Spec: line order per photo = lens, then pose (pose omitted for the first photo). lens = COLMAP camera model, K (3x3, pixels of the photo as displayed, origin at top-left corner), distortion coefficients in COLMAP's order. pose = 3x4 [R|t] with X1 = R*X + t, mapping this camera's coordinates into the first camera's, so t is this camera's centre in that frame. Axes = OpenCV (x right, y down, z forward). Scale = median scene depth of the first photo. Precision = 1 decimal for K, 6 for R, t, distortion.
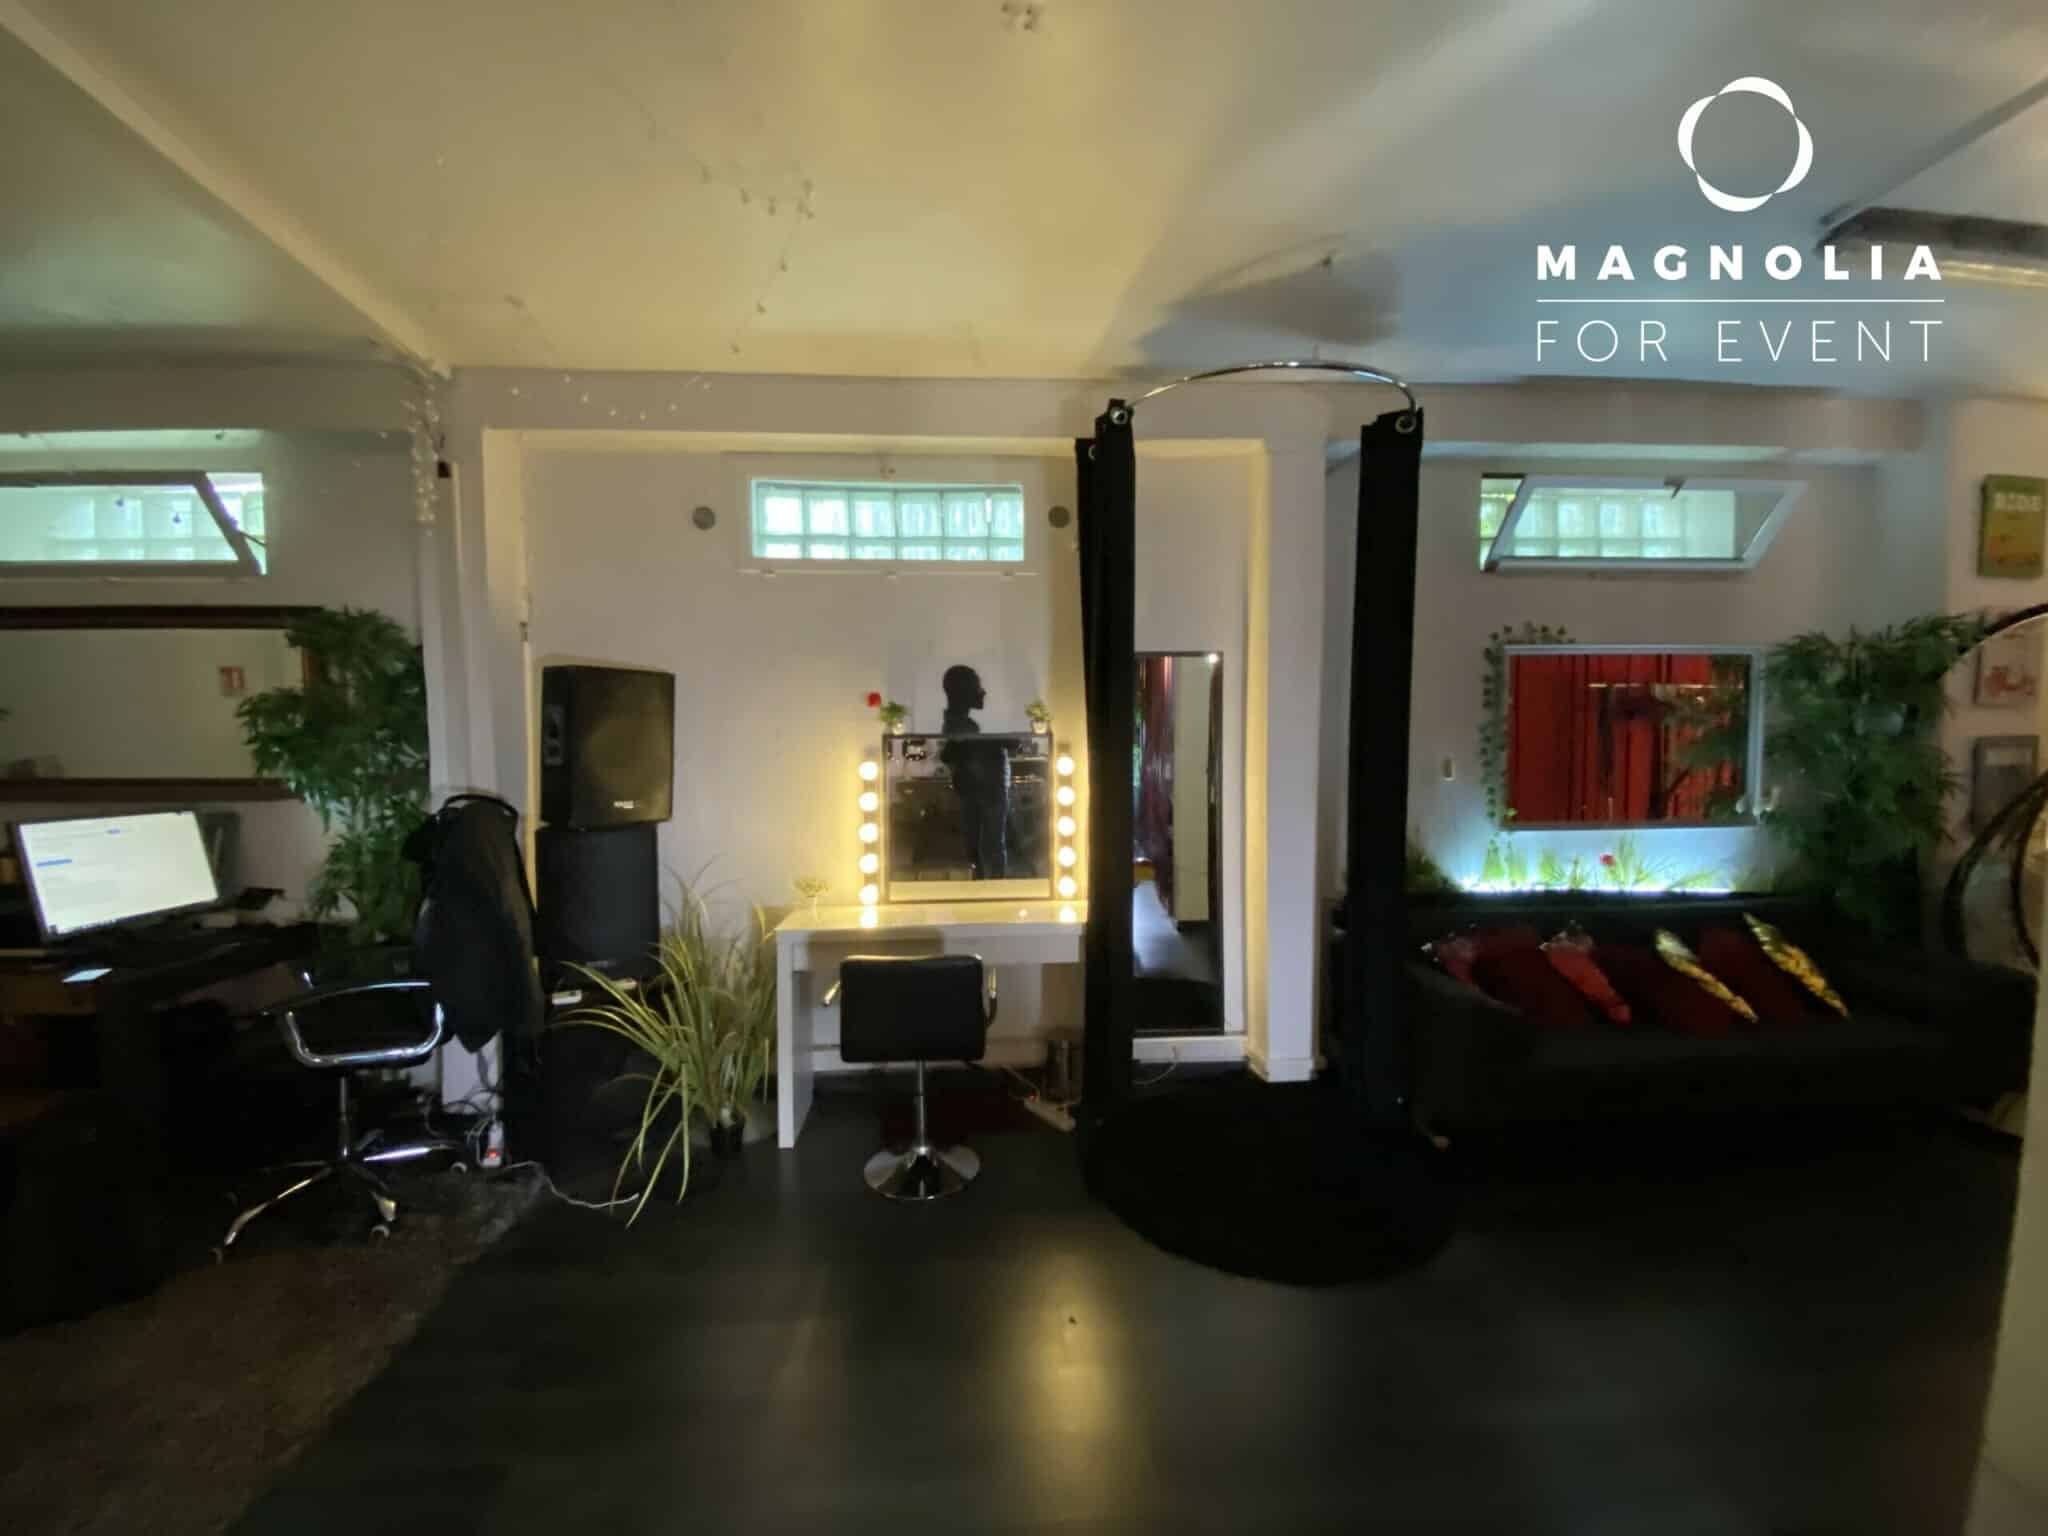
lens RADIAL K [[816.6, 0, 1029.5], [0, 816.6, 769.5], [0, 0, 1]] dist [0.000632, -0.012418]
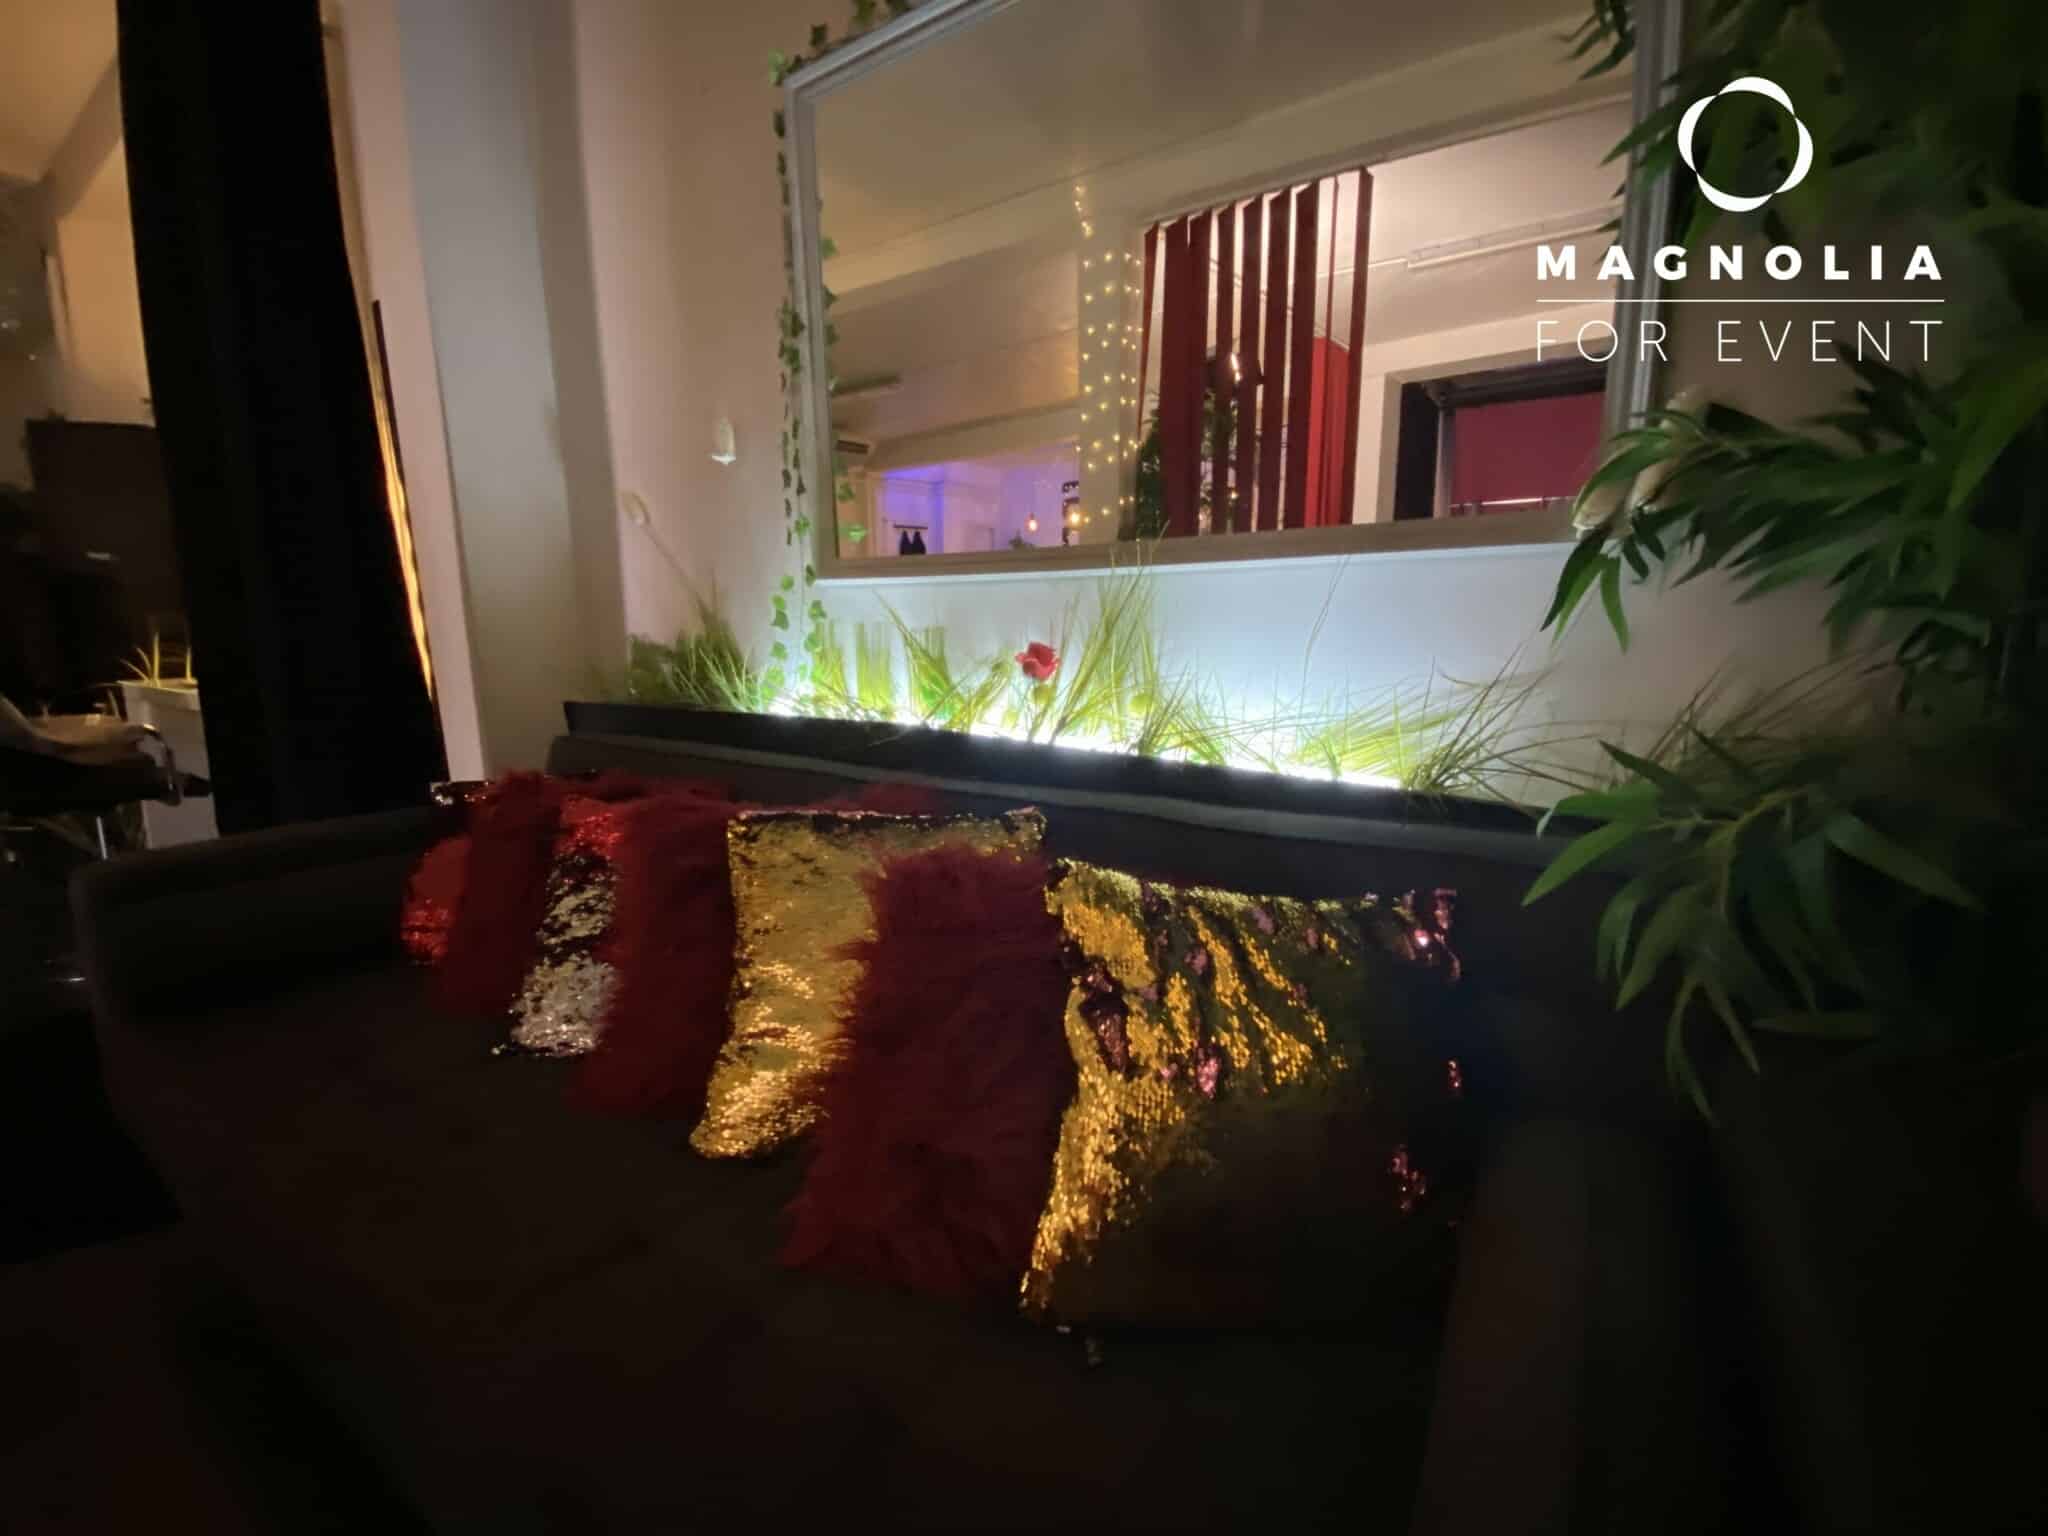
lens RADIAL K [[816.6, 0, 1029.5], [0, 816.6, 769.5], [0, 0, 1]] dist [0.000632, -0.012418]
pose [[0.800821, 0.112175, -0.588305, 0.957661], [-0.025767, 0.987847, 0.153282, 0.109267], [0.598349, -0.107592, 0.793979, 0.741279]]
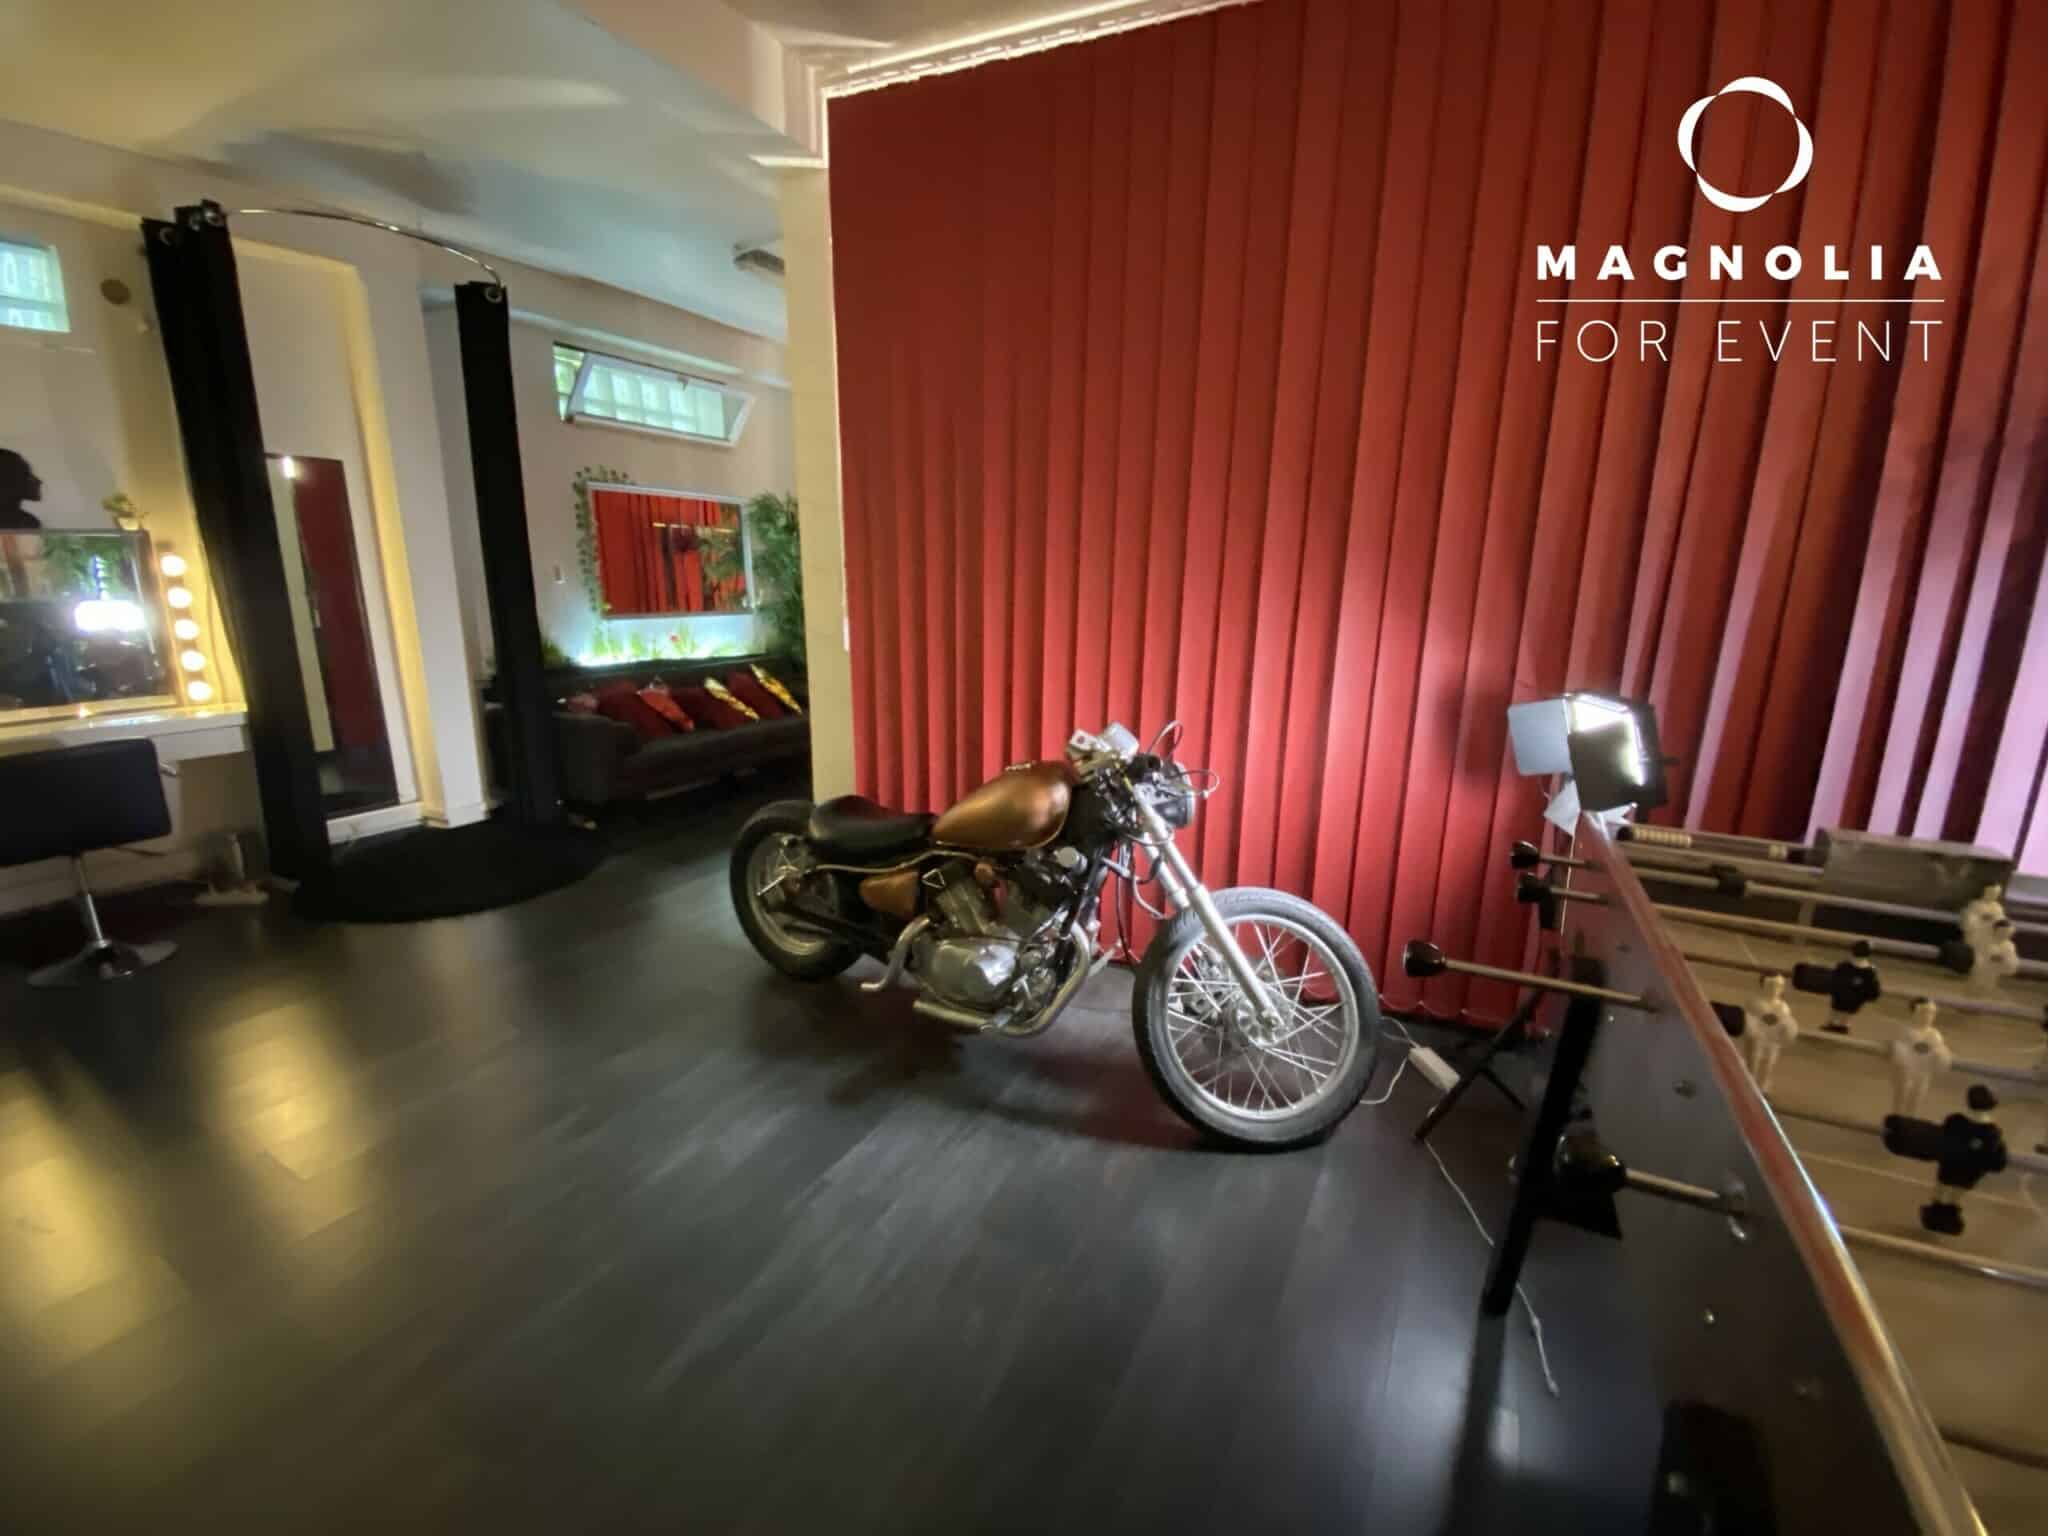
lens RADIAL K [[828.8, 0, 1027.2], [0, 828.8, 784.0], [0, 0, 1]] dist [0.001404, -0.013029]
pose [[0.540614, -0.188401, 0.819903, -0.252699], [0.031034, 0.978404, 0.204359, 0.084201], [-0.840698, -0.085035, 0.534785, -0.407705]]
